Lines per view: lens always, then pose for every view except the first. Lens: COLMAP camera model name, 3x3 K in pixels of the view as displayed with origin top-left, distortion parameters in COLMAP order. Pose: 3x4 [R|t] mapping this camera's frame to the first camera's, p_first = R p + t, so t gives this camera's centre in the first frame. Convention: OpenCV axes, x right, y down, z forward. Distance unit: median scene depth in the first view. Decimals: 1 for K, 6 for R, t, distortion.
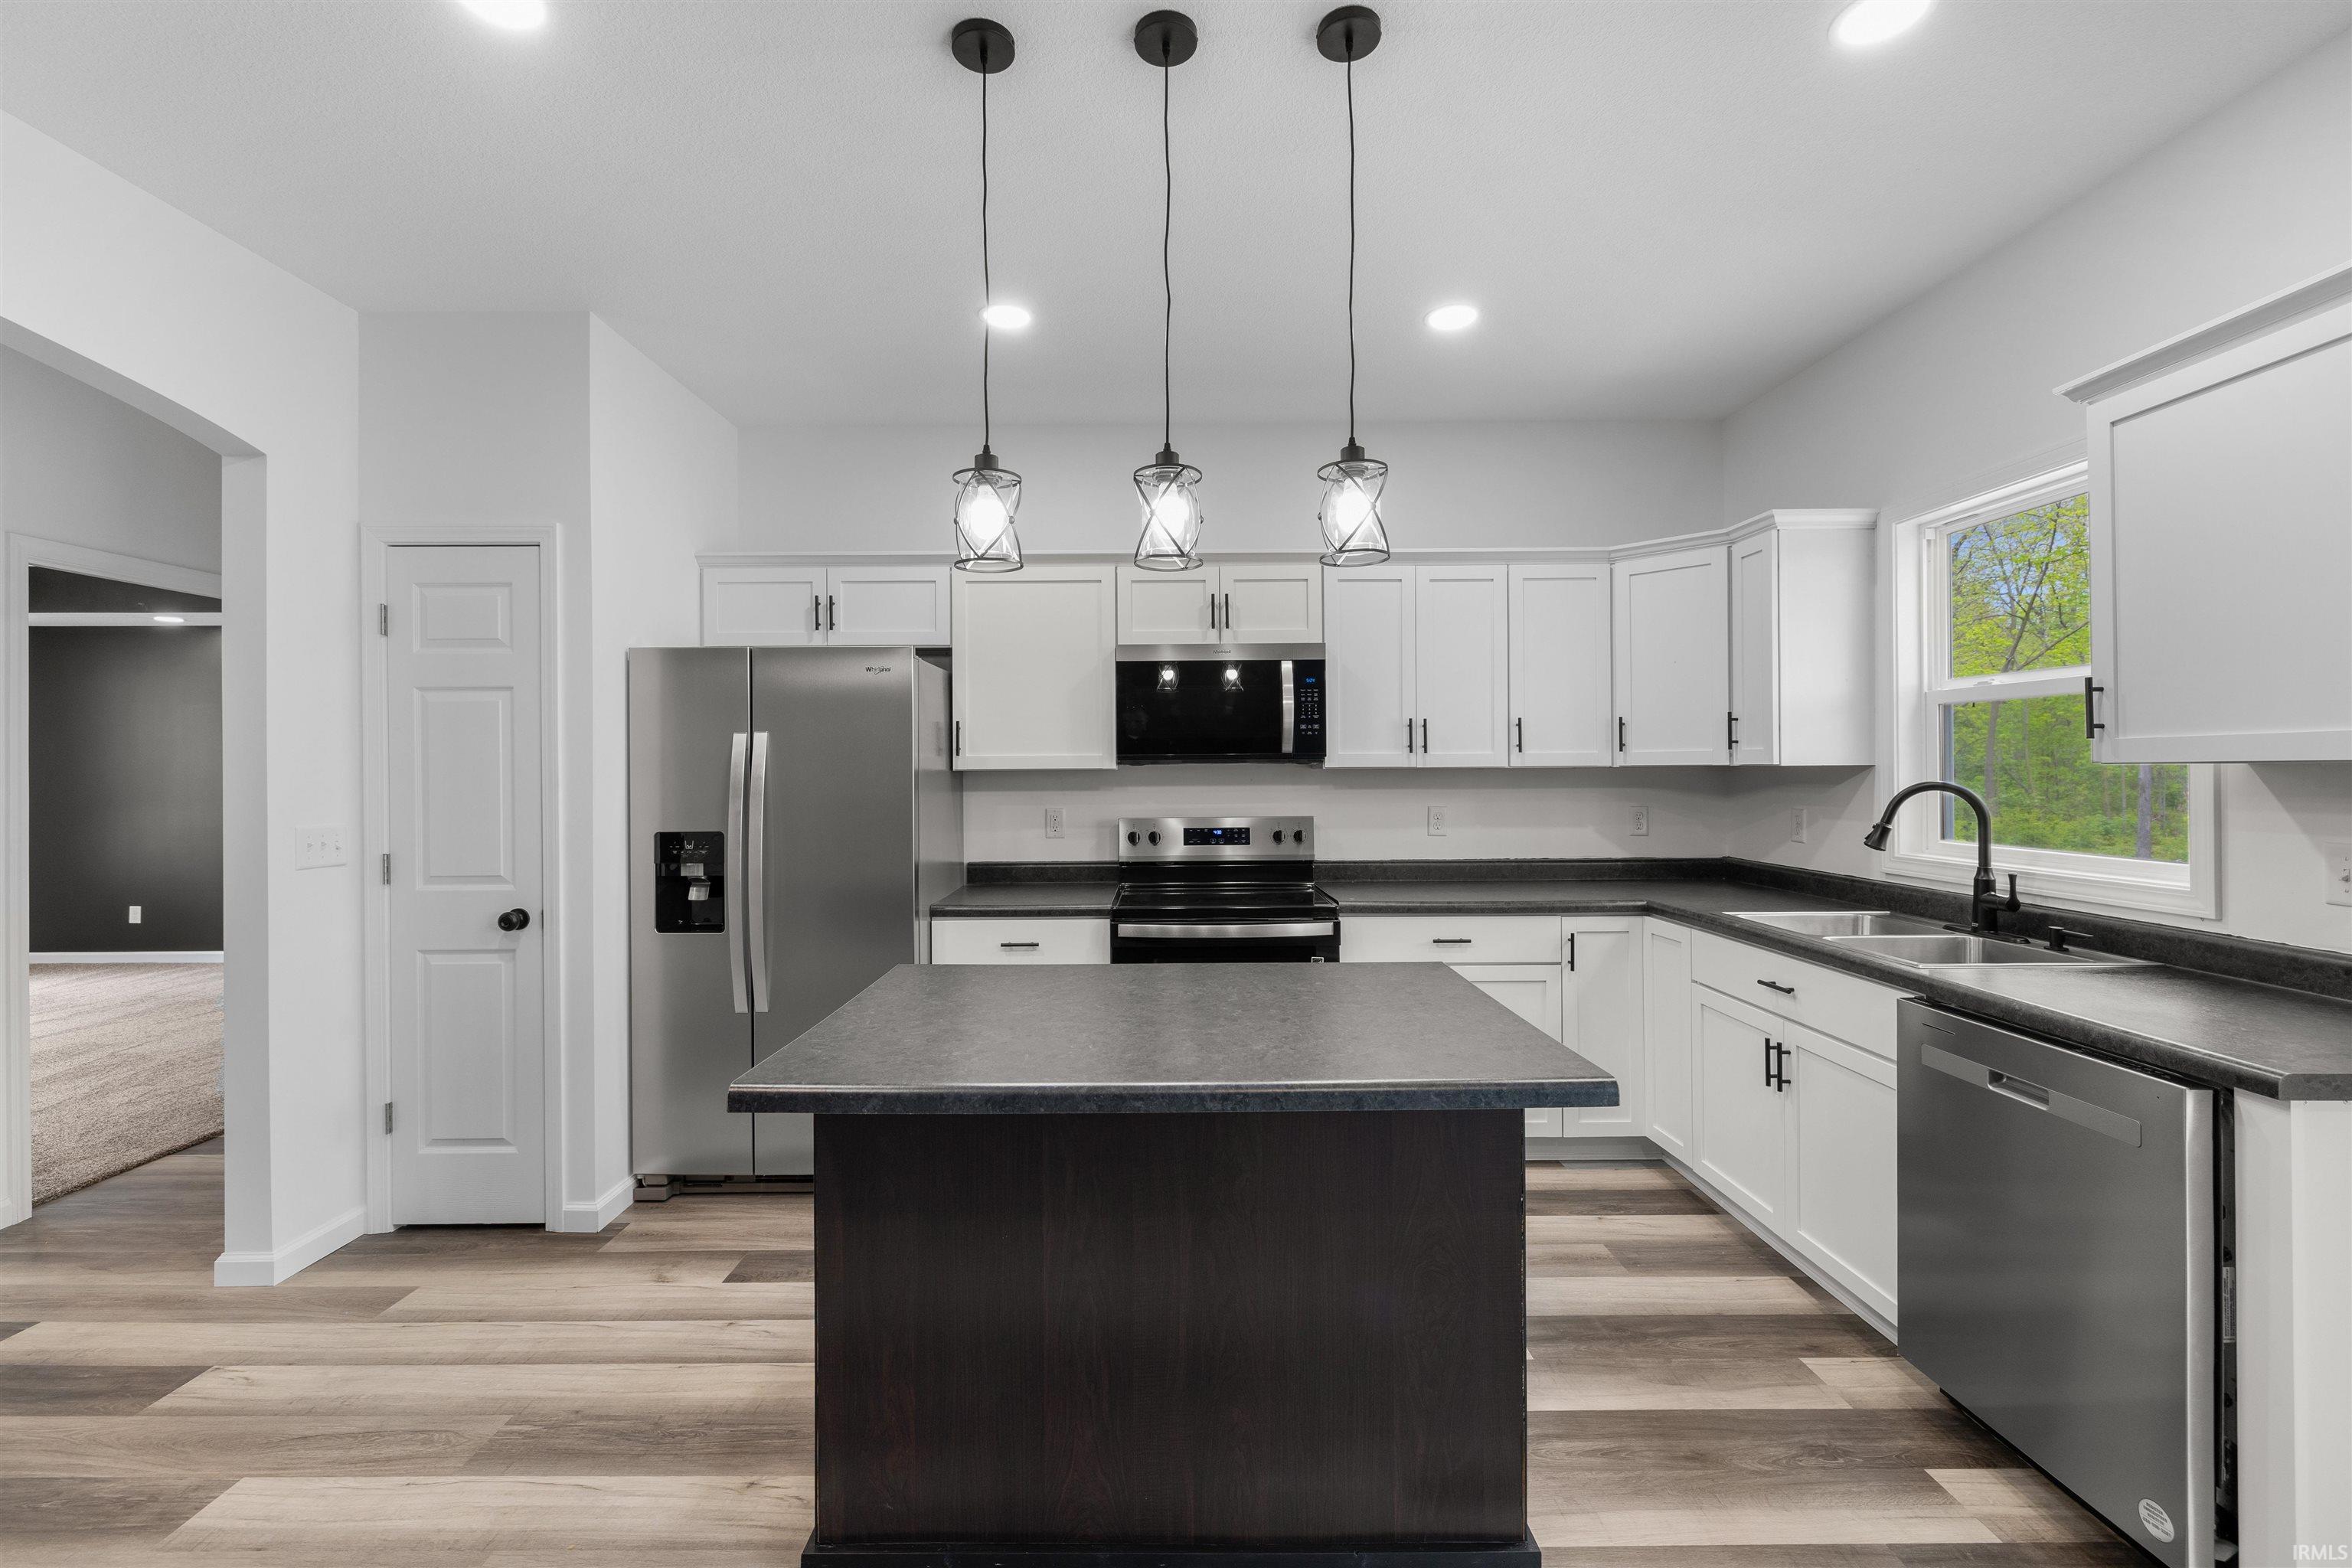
lens RADIAL K [[991.1, 0, 1162.0], [0, 991.1, 769.8], [0, 0, 1]] dist [-0.000827, 0.000731]
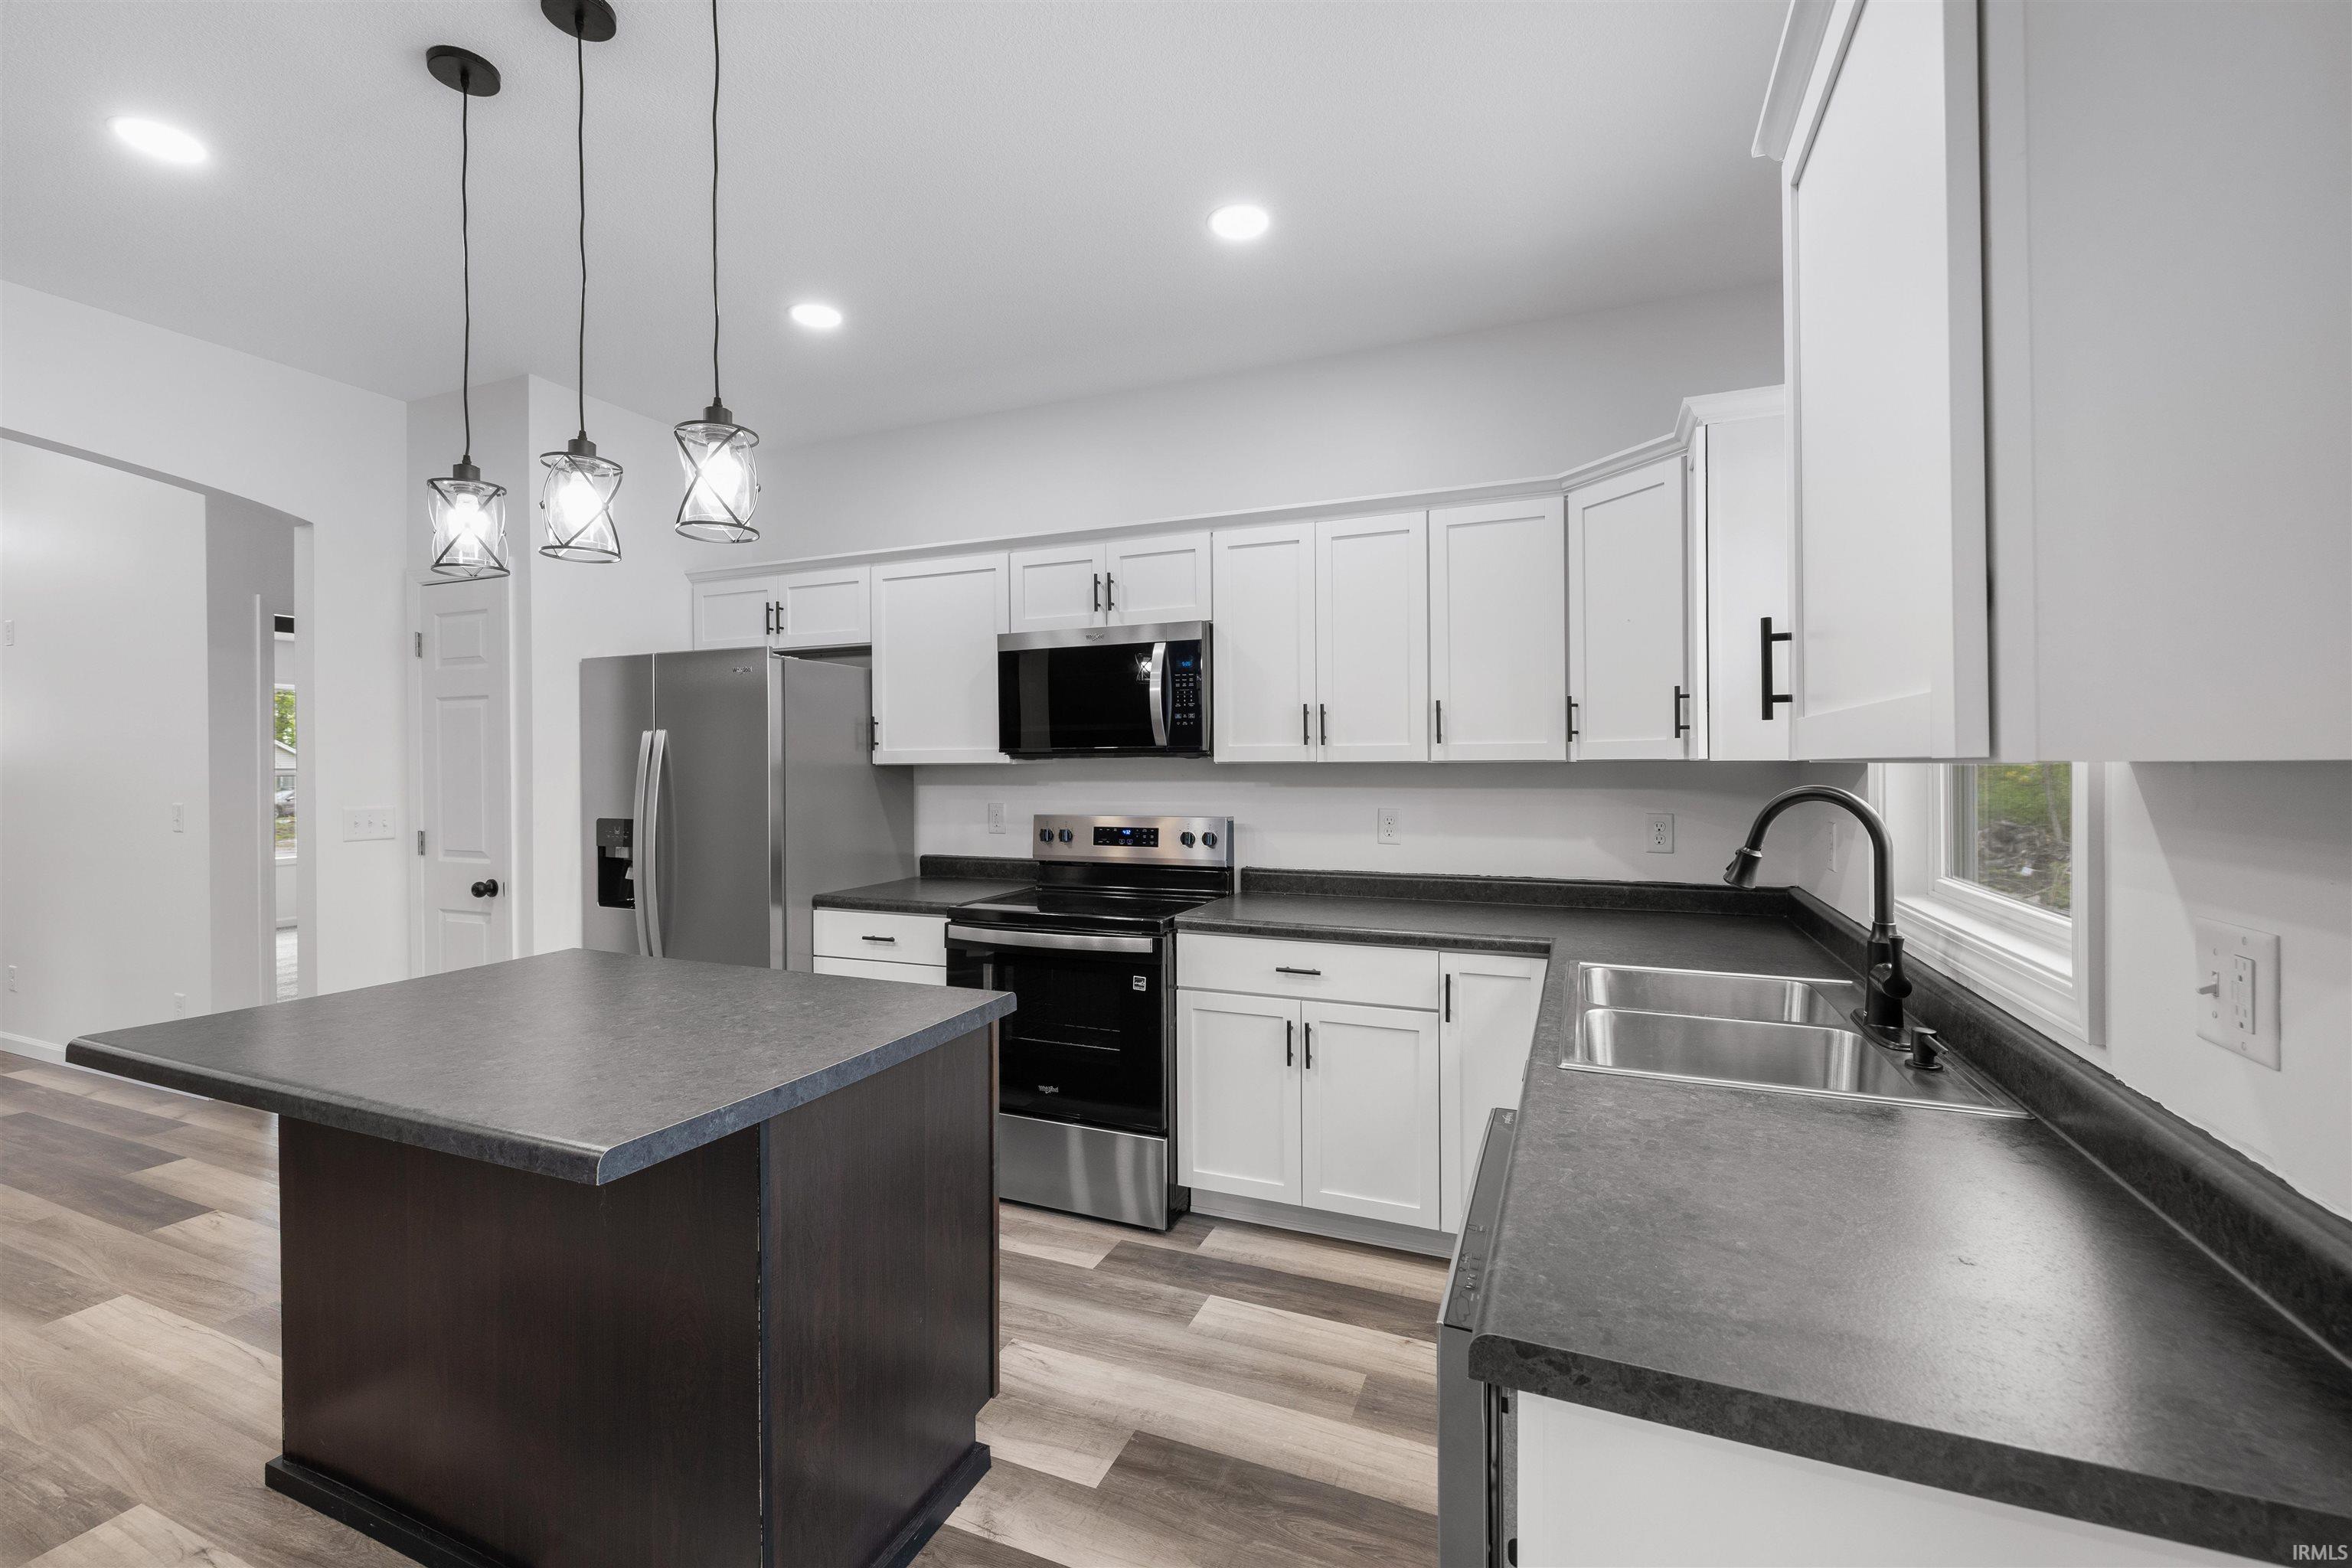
lens RADIAL K [[991.1, 0, 1161.0], [0, 991.1, 766.3], [0, 0, 1]] dist [-0.000827, 0.000731]
pose [[0.919797, 0.002851, -0.392385, 0.544255], [-0.000967, 0.999987, 0.005000, -0.003556], [0.392394, -0.004219, 0.919787, 0.199153]]
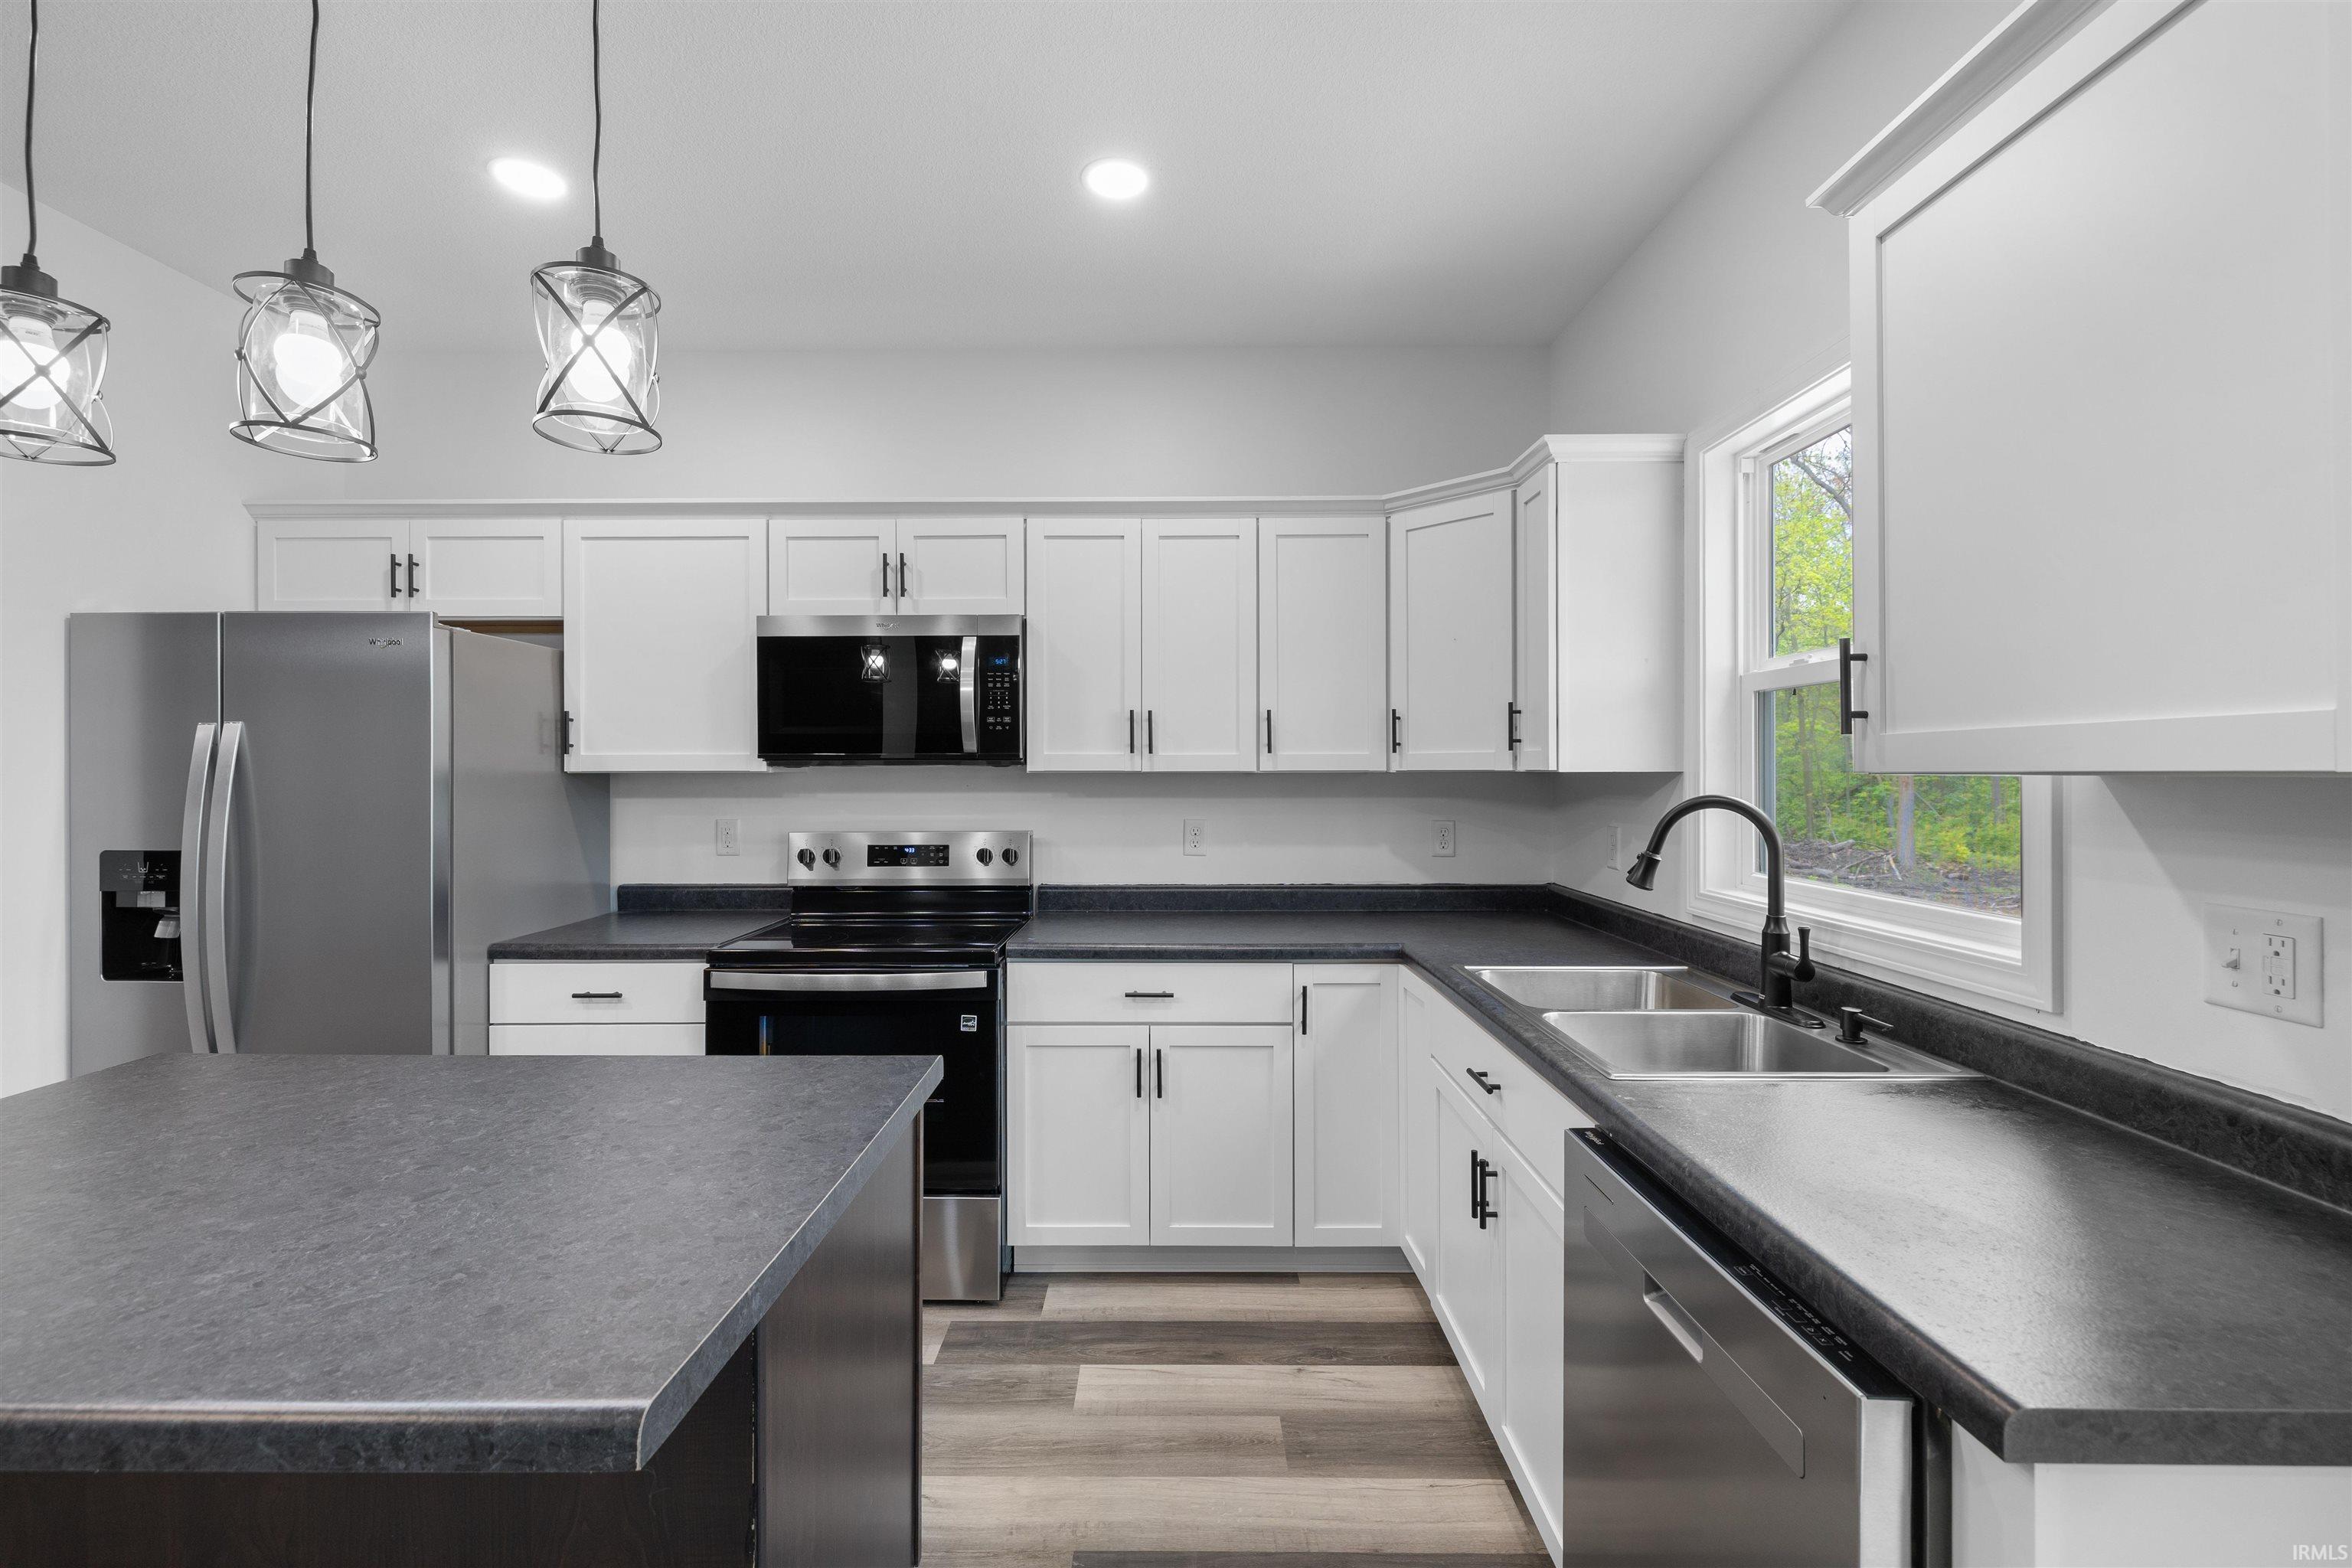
lens RADIAL K [[991.1, 0, 1162.7], [0, 991.1, 772.8], [0, 0, 1]] dist [-0.000827, 0.000731]
pose [[0.999940, 0.004976, -0.009772, 0.328254], [-0.004960, 0.999986, 0.001668, -0.003297], [0.009780, -0.001619, 0.999951, 0.233392]]
